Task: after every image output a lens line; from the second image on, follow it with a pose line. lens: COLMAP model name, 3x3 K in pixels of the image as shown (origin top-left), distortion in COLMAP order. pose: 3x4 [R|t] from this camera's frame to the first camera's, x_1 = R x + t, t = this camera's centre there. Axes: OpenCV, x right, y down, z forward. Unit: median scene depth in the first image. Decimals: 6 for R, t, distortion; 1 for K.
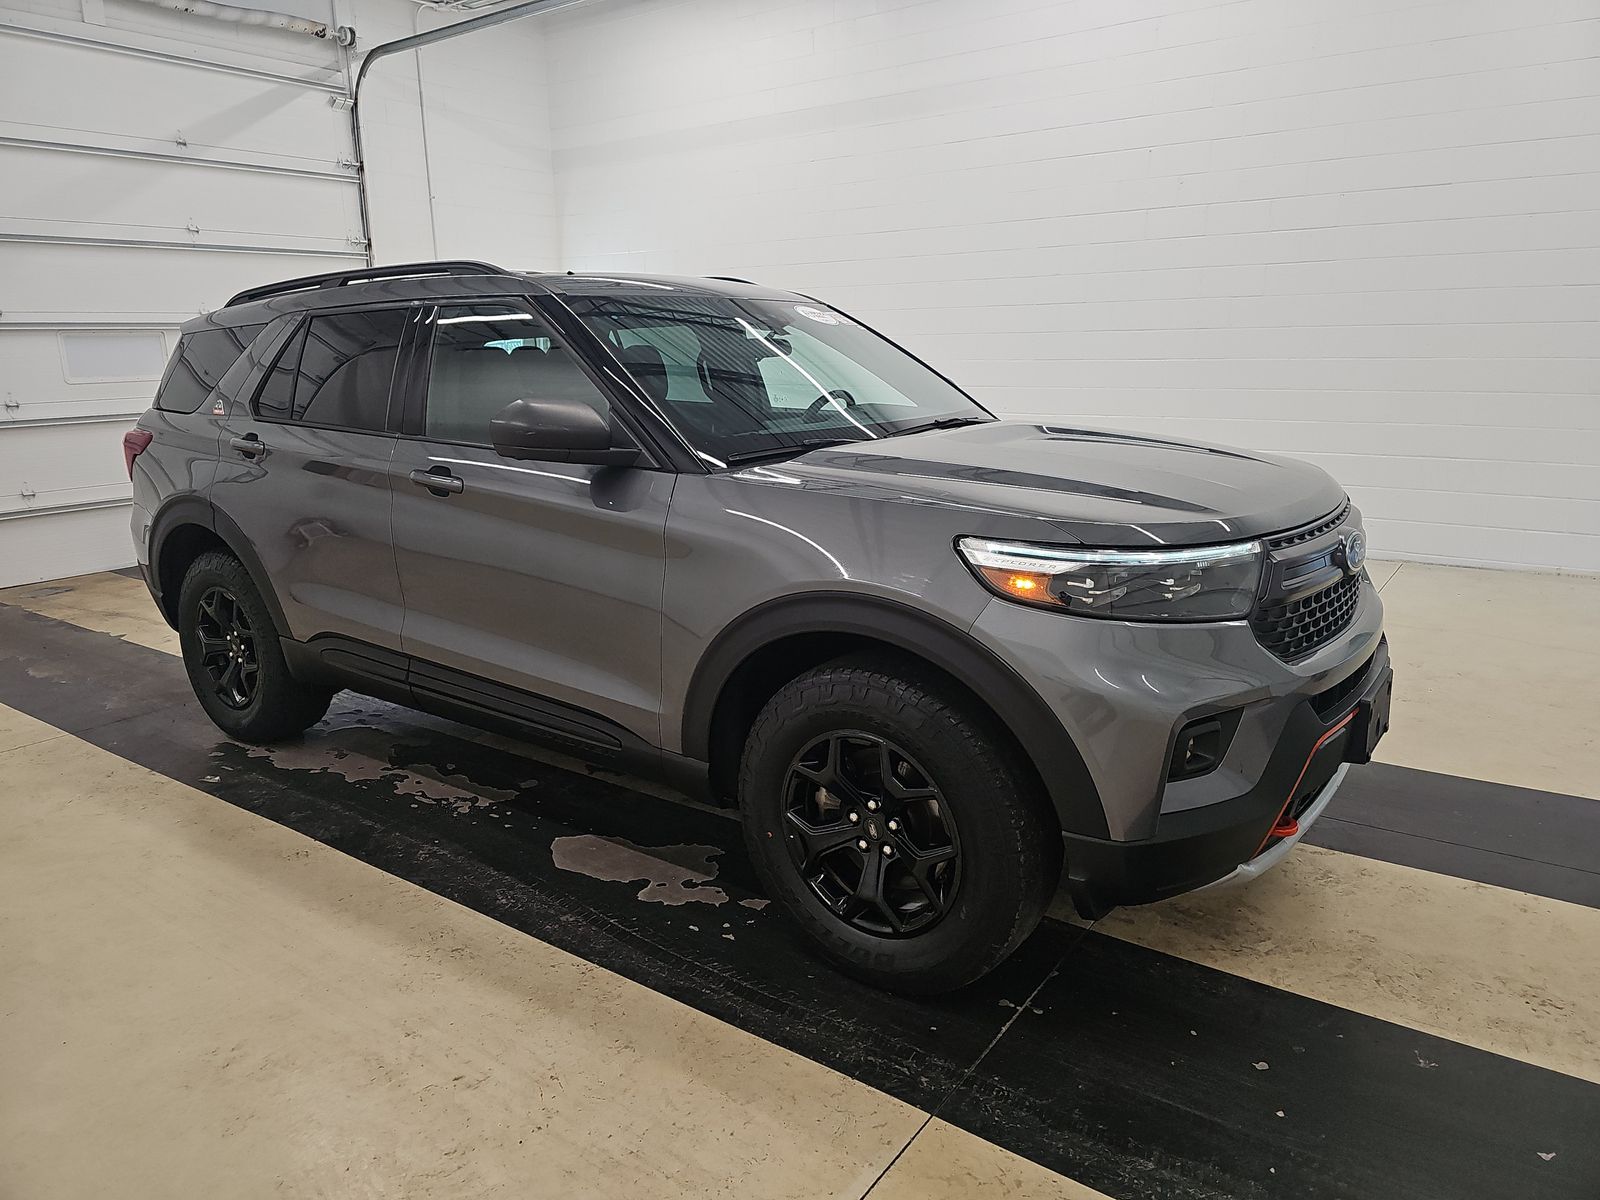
lens RADIAL K [[1062.2, 0, 813.0], [0, 1062.2, 603.6], [0, 0, 1]] dist [0.030551, -0.028160]
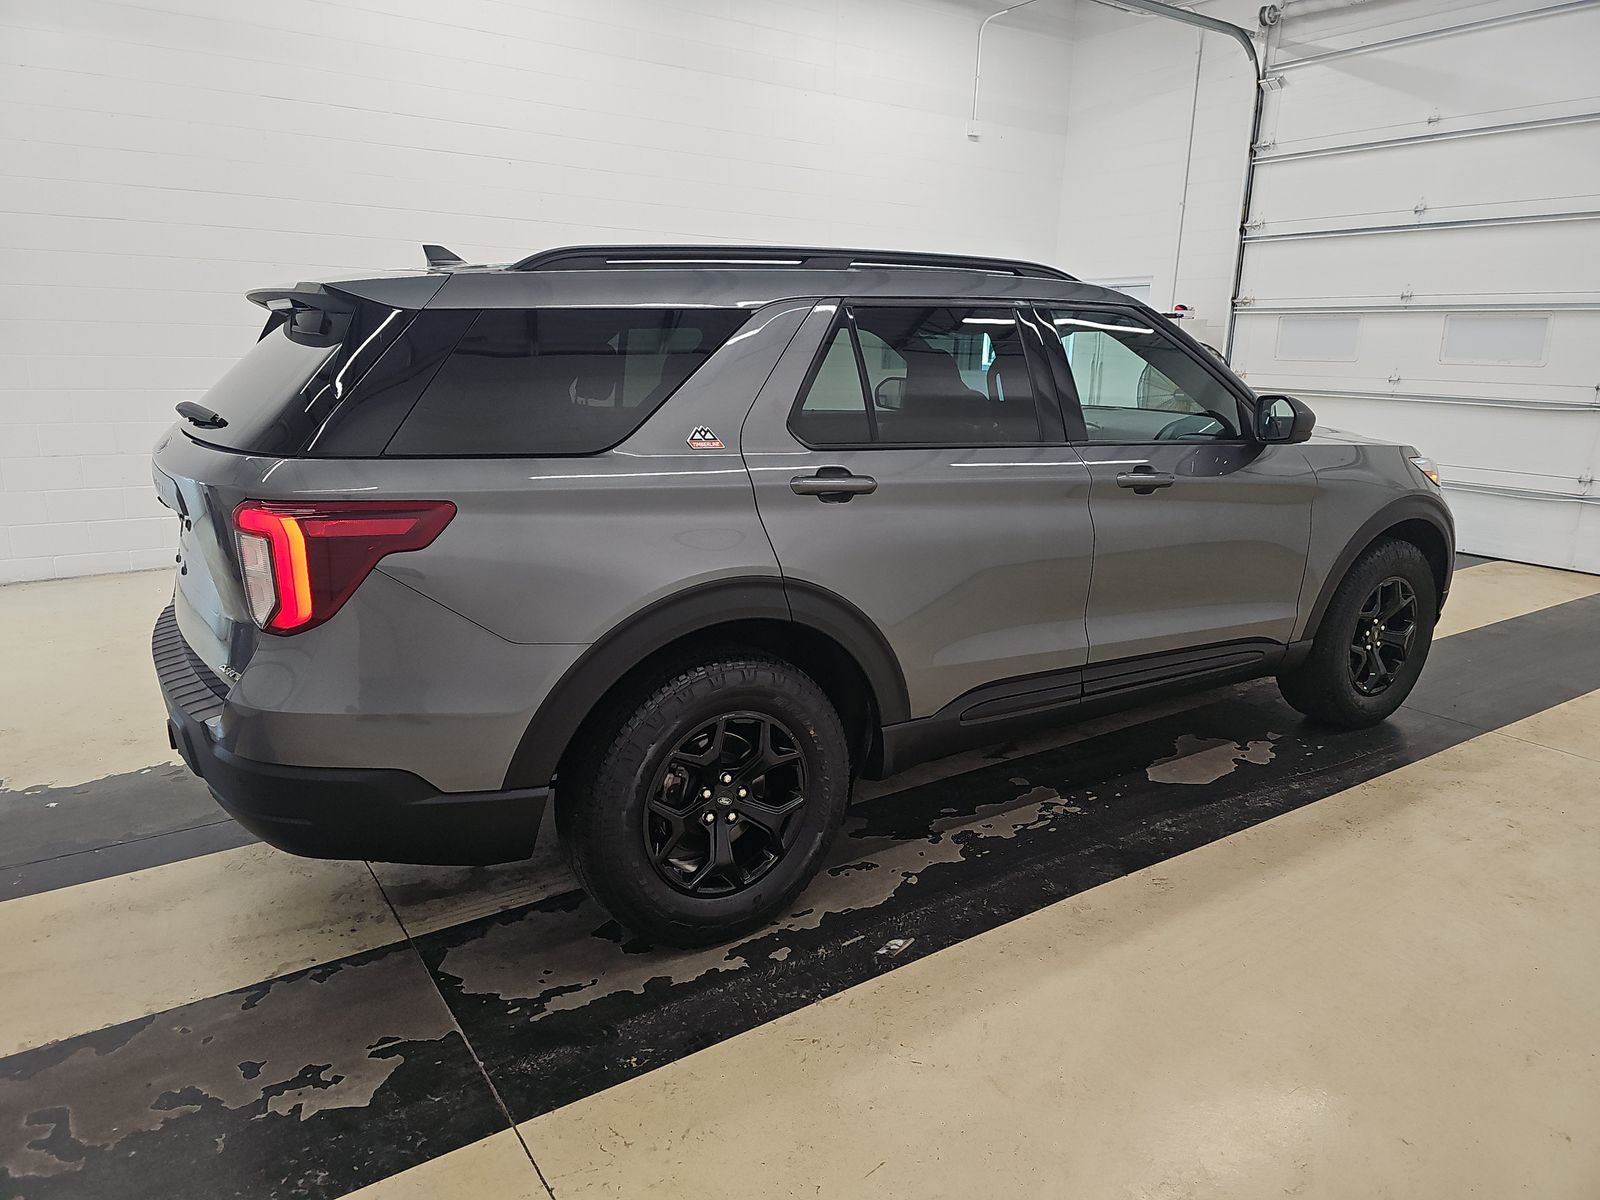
lens RADIAL K [[1062.2, 0, 813.0], [0, 1062.2, 603.6], [0, 0, 1]] dist [0.030551, -0.028160]
pose [[0.351541, -0.208695, 0.912615, -1.328790], [0.195529, 0.969704, 0.146431, -0.196997], [-0.915526, 0.126966, 0.381697, 0.836250]]
